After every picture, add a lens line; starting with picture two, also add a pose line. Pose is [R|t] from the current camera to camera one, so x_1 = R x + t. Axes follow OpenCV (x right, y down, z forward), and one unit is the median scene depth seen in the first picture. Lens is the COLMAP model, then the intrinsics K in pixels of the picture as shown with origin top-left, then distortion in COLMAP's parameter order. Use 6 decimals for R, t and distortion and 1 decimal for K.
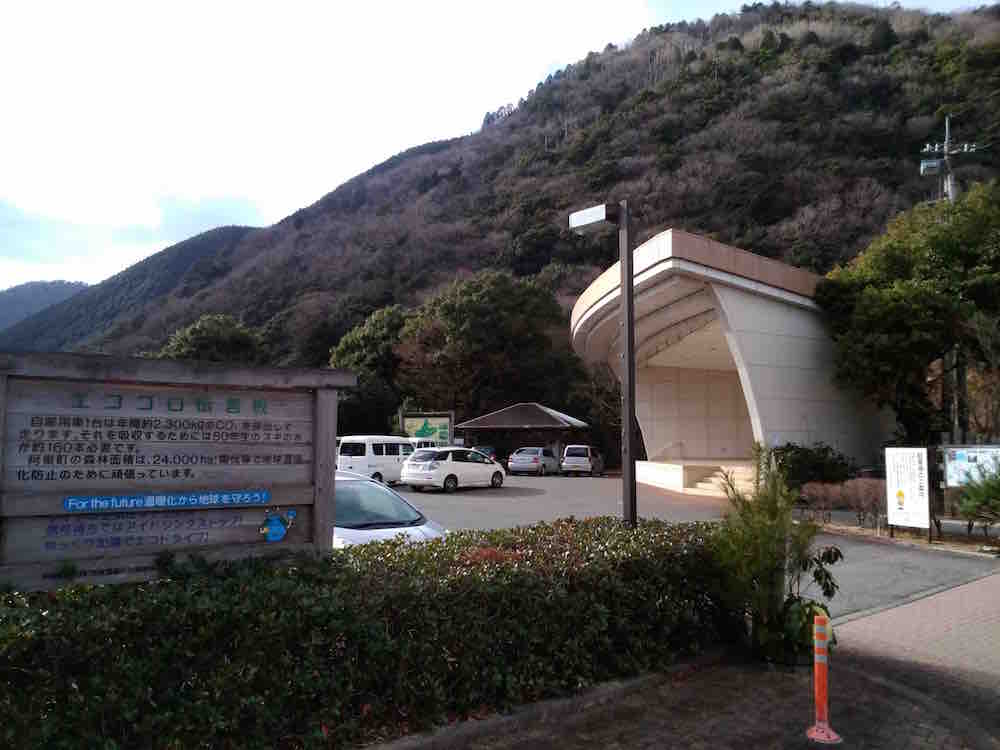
lens RADIAL K [[779.4, 0, 501.8], [0, 779.4, 385.1], [0, 0, 1]] dist [0.024118, -0.038365]
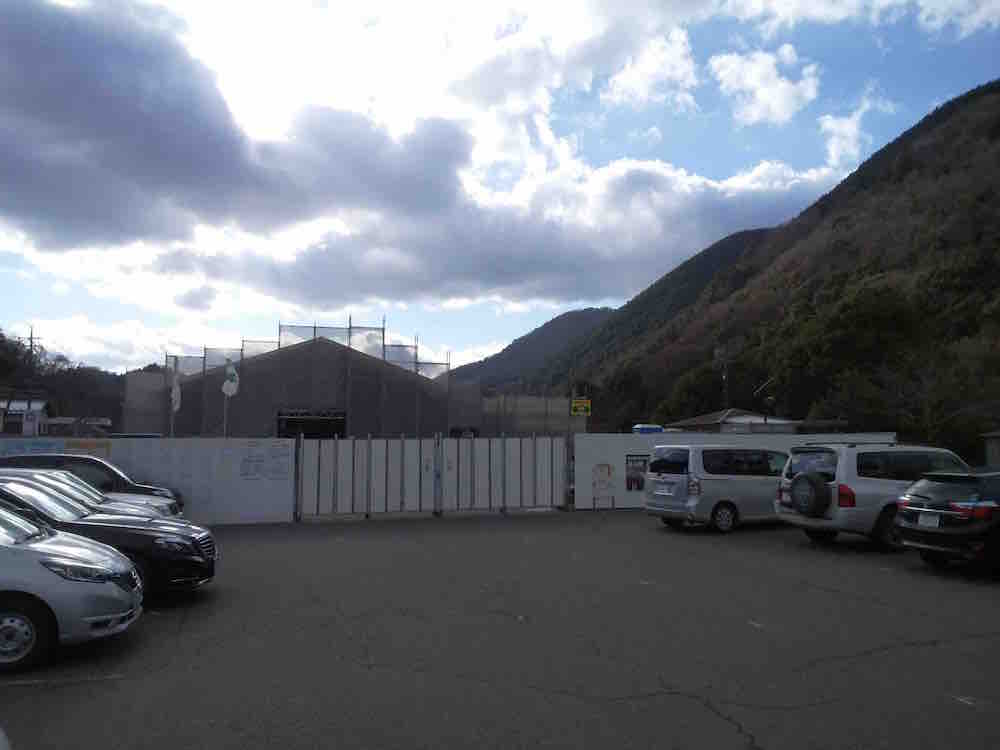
lens RADIAL K [[779.4, 0, 498.0], [0, 779.4, 373.0], [0, 0, 1]] dist [0.024118, -0.038365]
pose [[0.805300, -0.066992, -0.589070, -0.232876], [0.051400, 0.997743, -0.043201, 0.012748], [0.590635, 0.004511, 0.806926, 0.205623]]
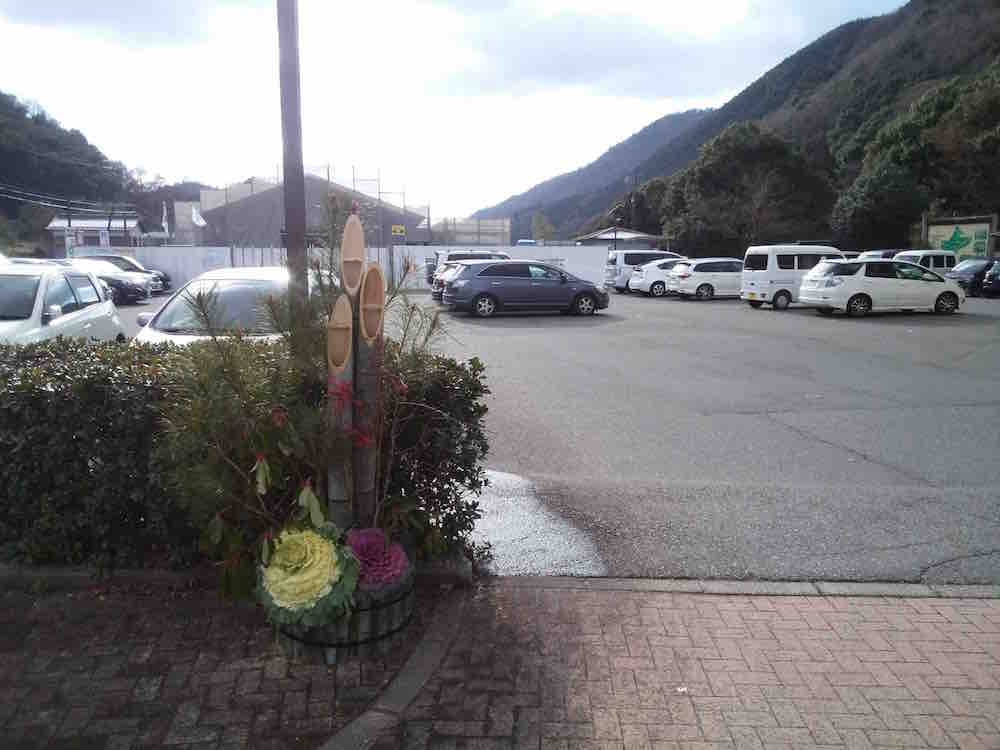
lens RADIAL K [[779.4, 0, 508.7], [0, 779.4, 387.8], [0, 0, 1]] dist [0.024118, -0.038365]
pose [[0.729850, 0.101876, -0.675974, 0.113172], [0.055212, 0.976818, 0.206829, 0.014146], [0.681374, -0.188276, 0.707306, 0.106281]]
